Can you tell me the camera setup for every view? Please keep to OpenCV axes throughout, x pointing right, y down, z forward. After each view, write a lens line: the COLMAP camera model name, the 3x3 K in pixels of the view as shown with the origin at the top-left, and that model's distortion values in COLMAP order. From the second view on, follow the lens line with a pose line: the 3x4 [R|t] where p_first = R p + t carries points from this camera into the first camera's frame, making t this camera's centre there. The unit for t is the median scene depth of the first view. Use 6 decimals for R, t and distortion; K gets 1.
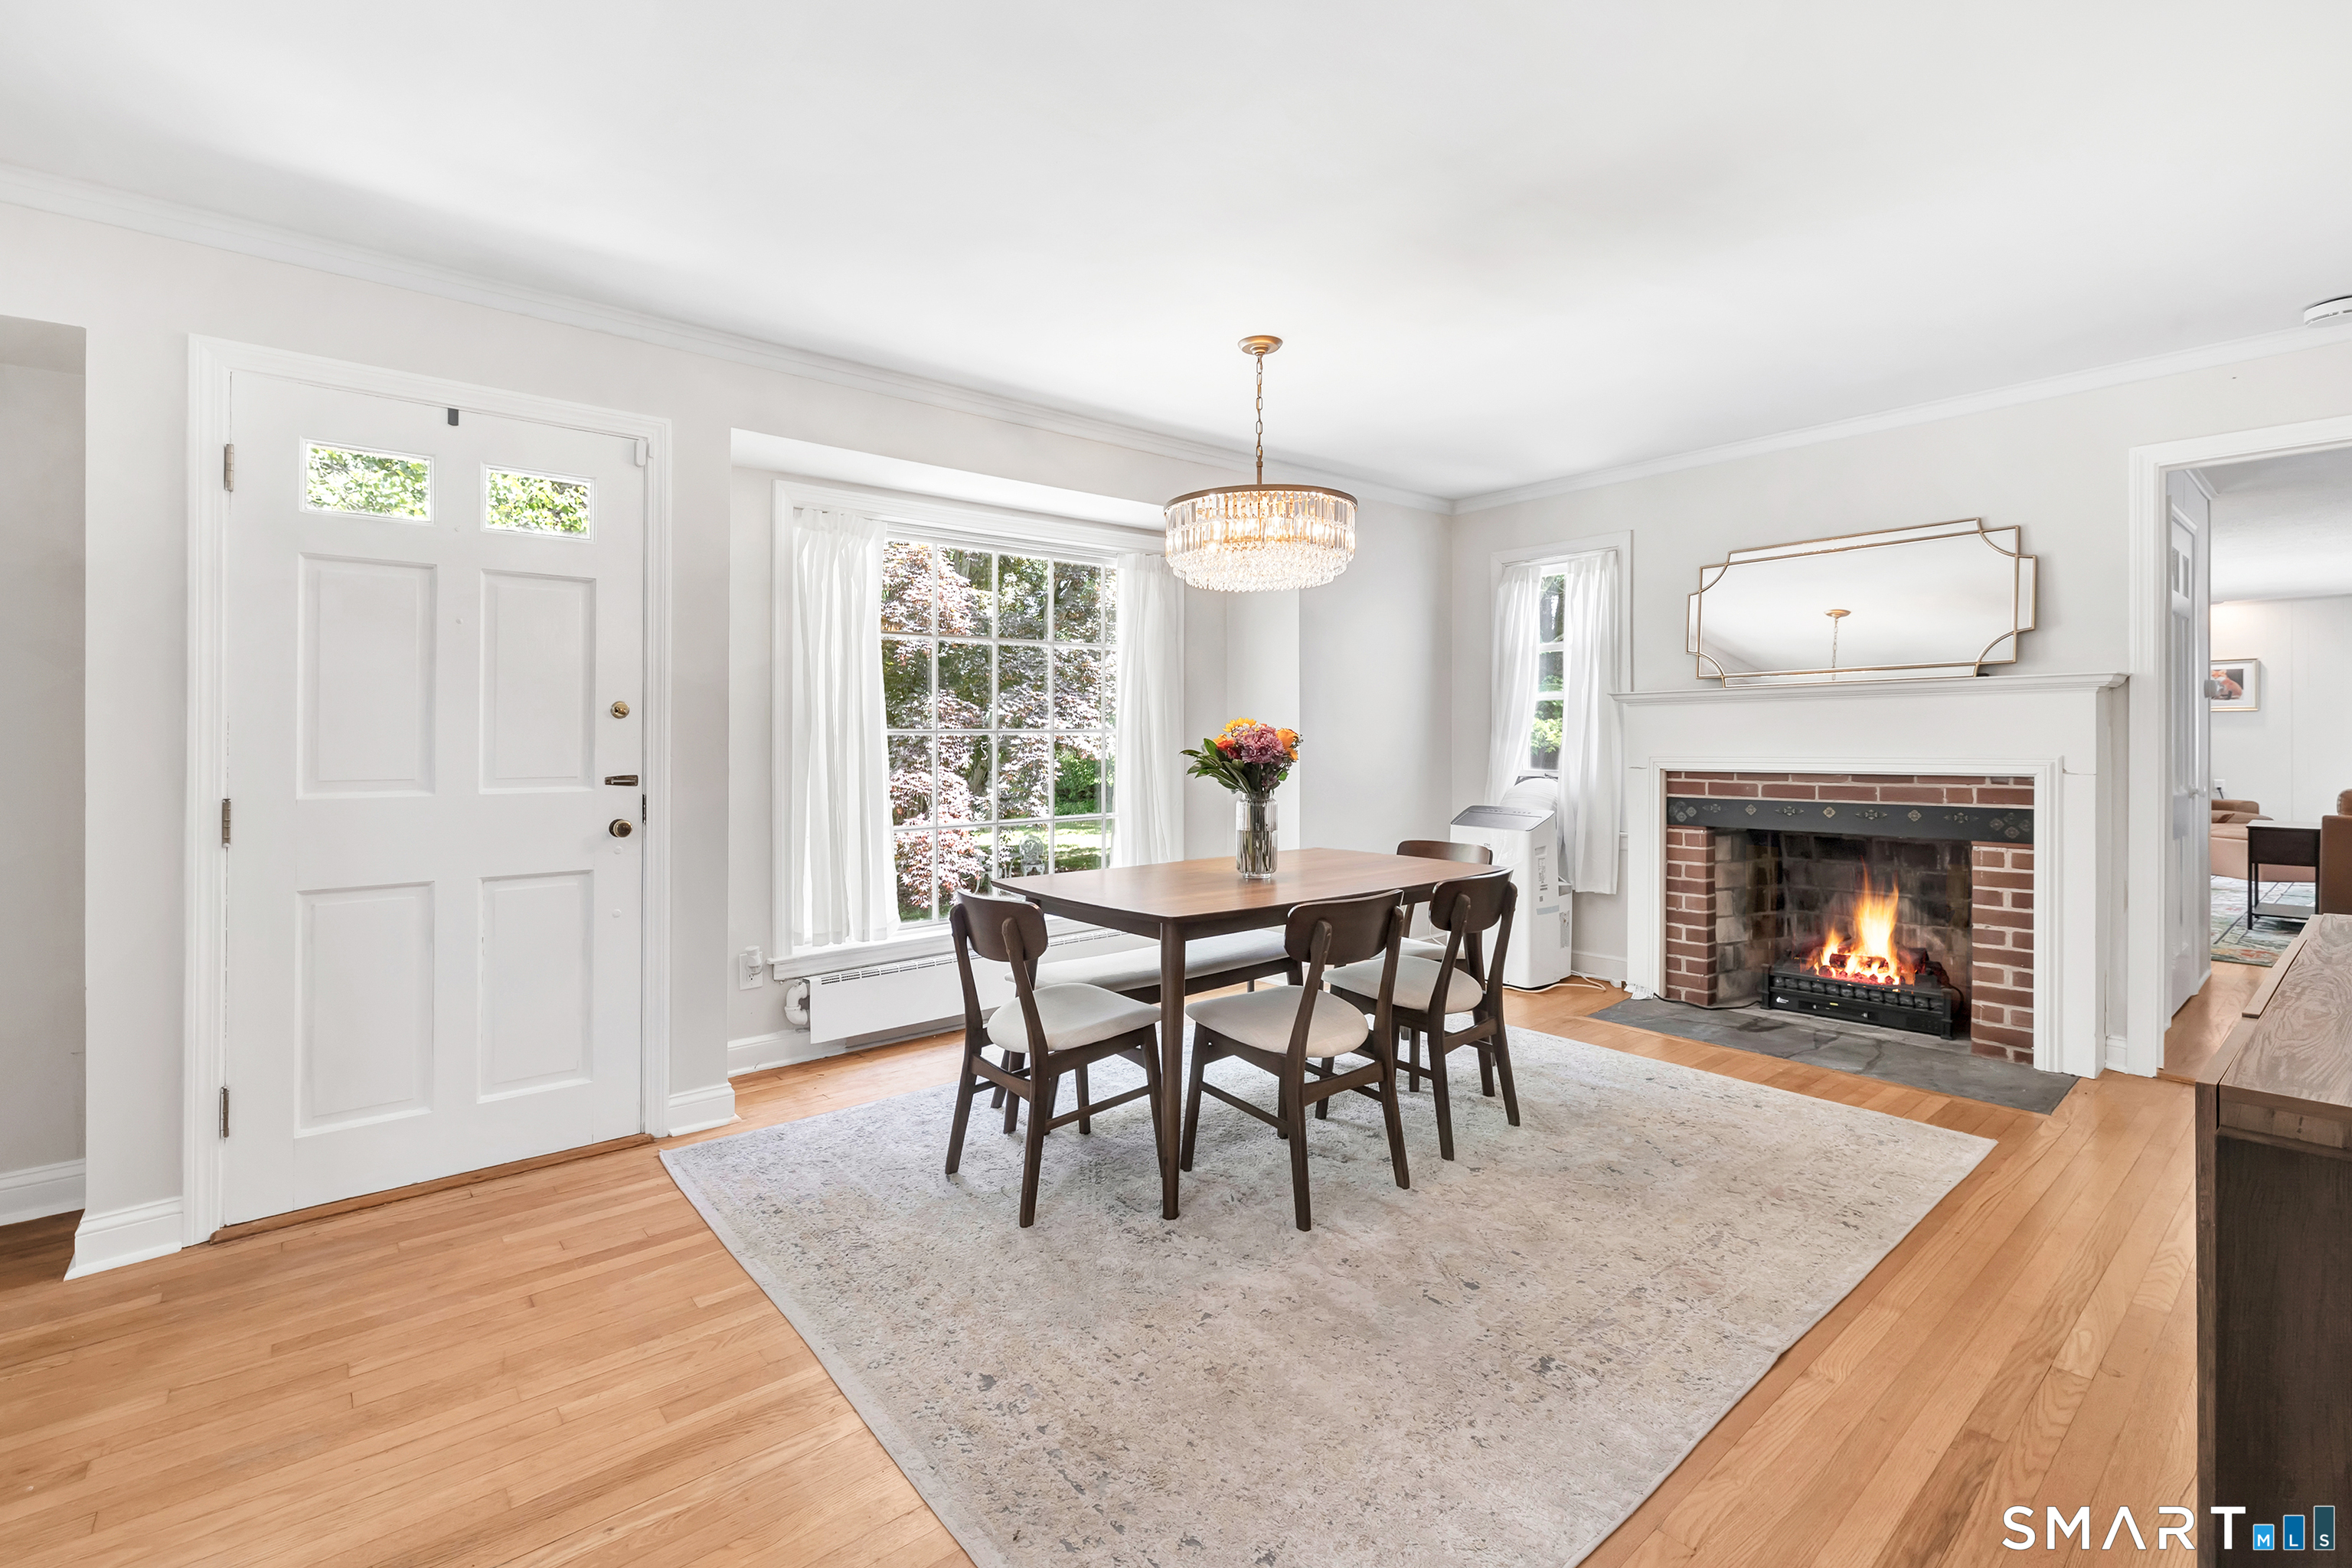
lens RADIAL K [[1046.1, 0, 1172.1], [0, 1046.1, 750.8], [0, 0, 1]] dist [0.004812, -0.000059]
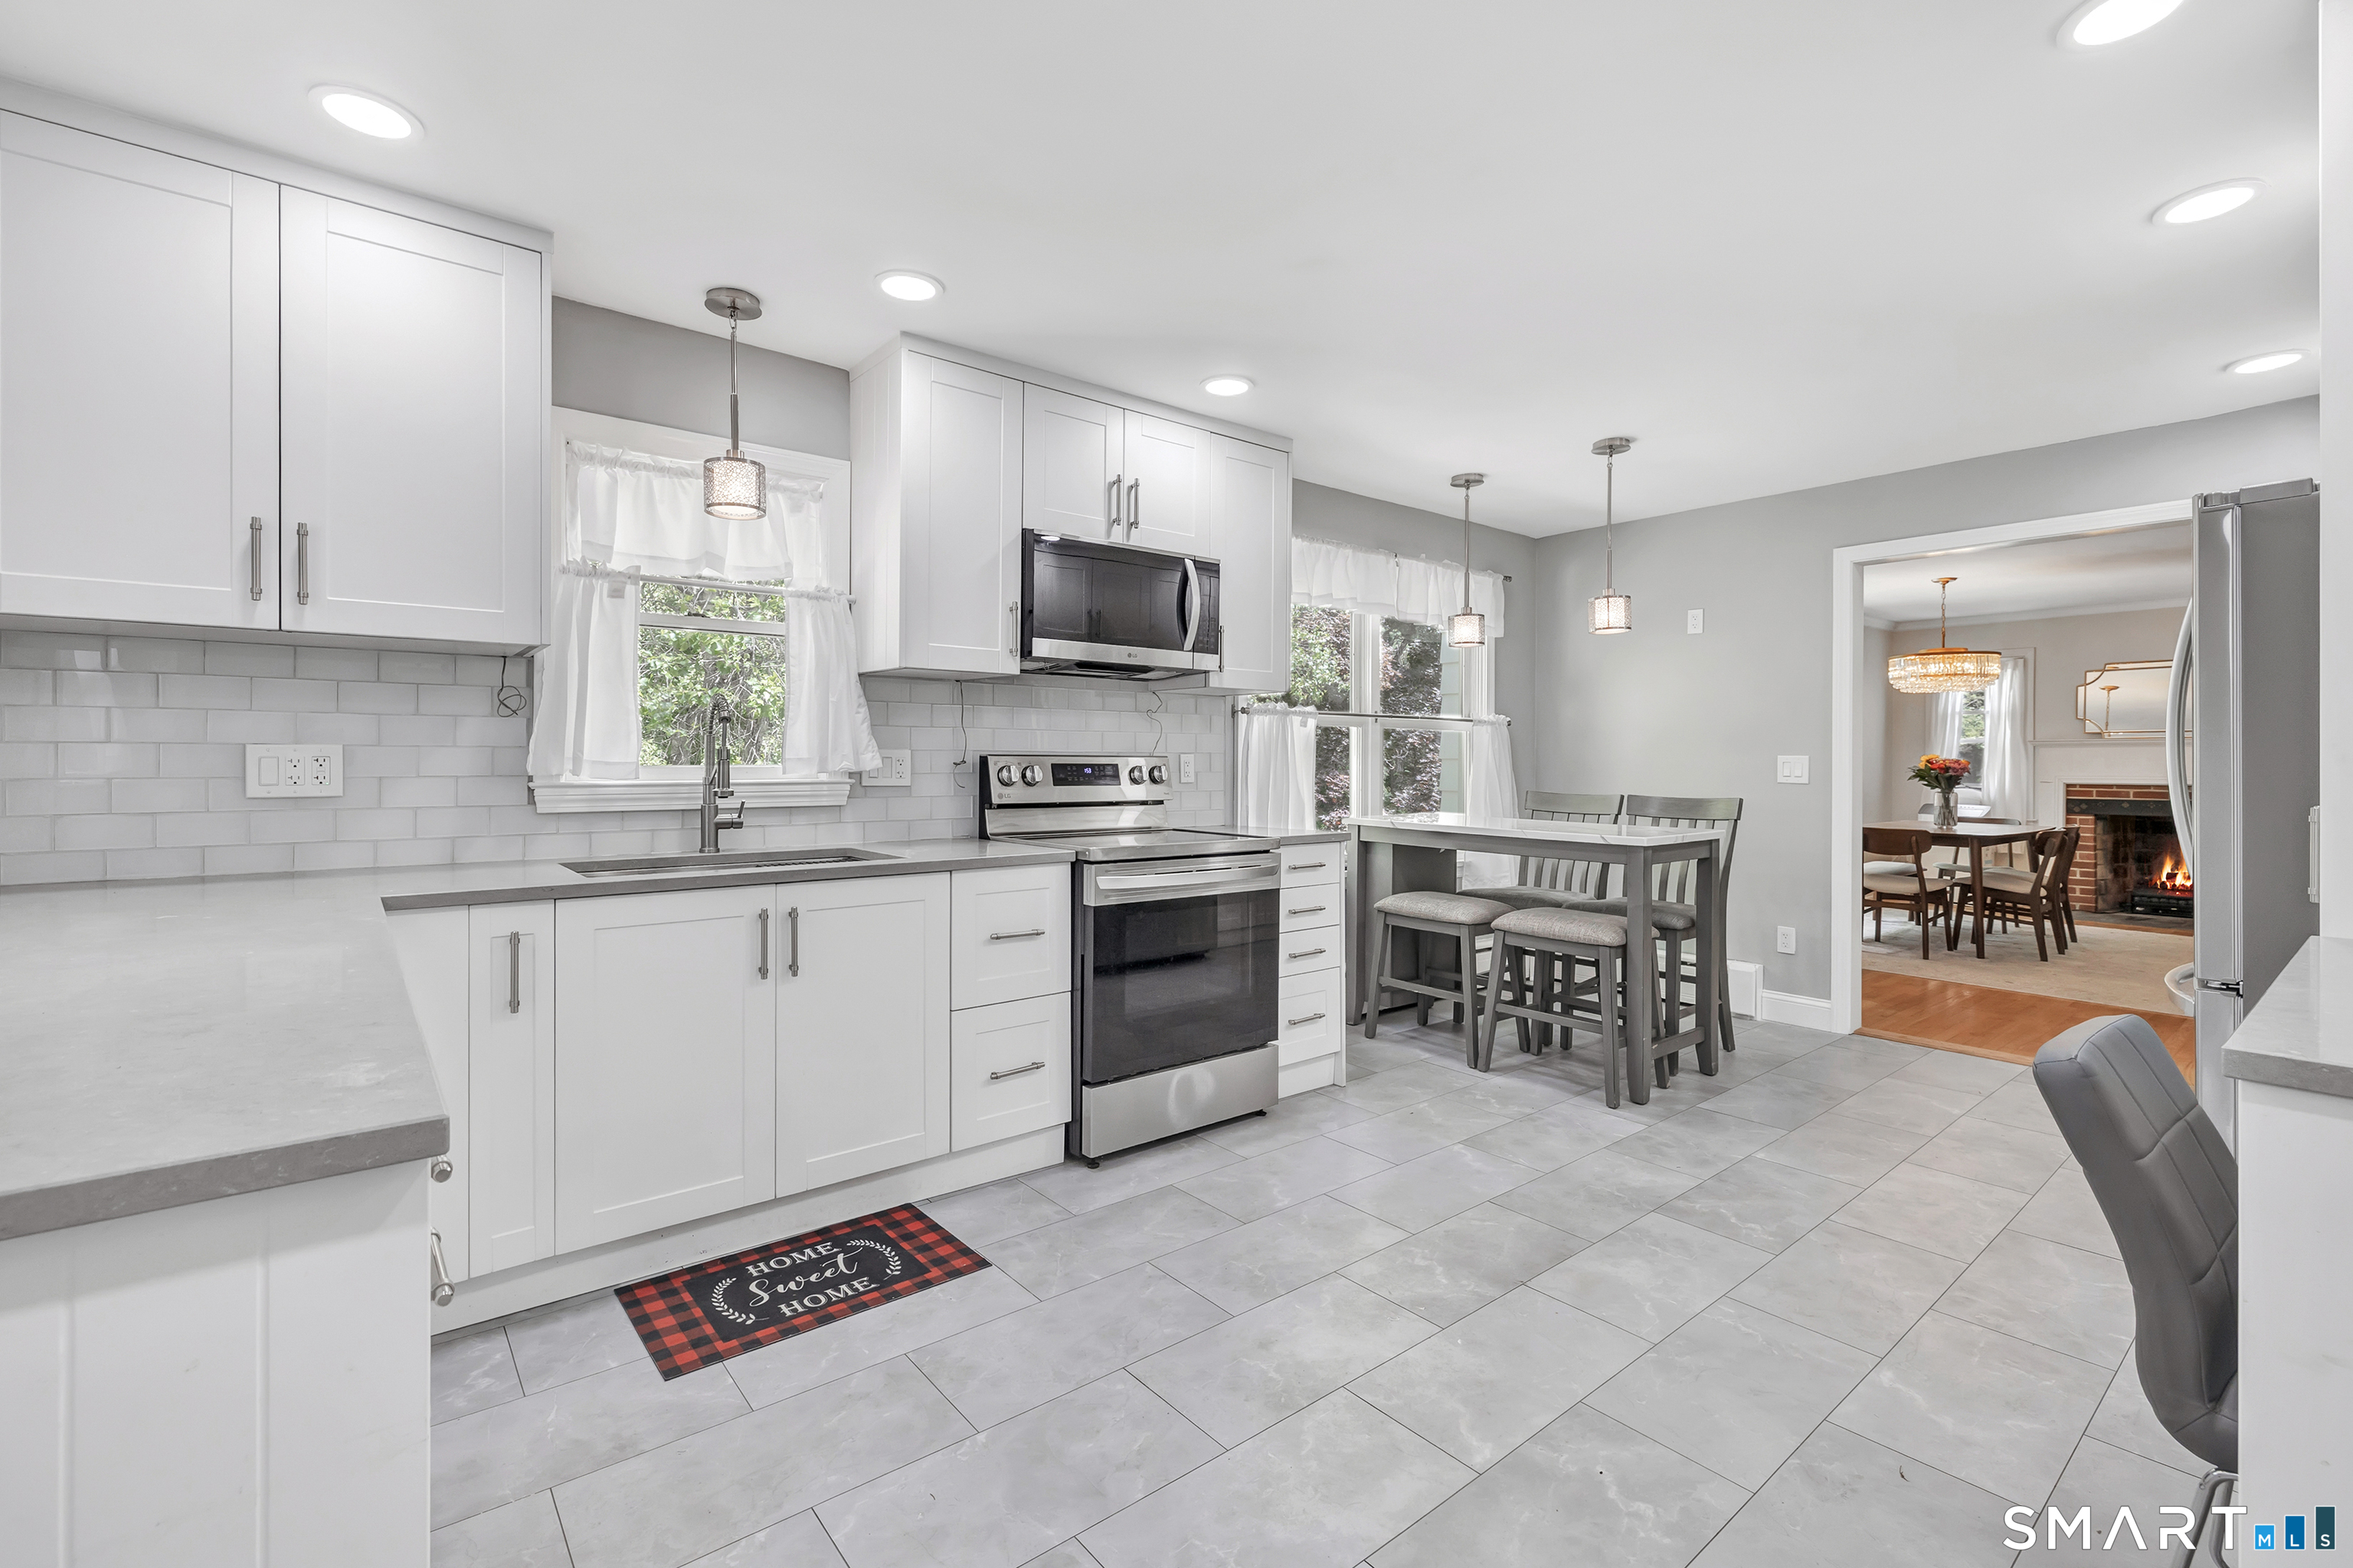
lens RADIAL K [[1046.6, 0, 1135.4], [0, 1046.6, 790.9], [0, 0, 1]] dist [0.004812, -0.000059]
pose [[0.999856, 0.009649, -0.013944, -1.114028], [-0.009509, 0.999904, 0.010125, 0.027984], [0.014040, -0.009991, 0.999852, -0.837073]]
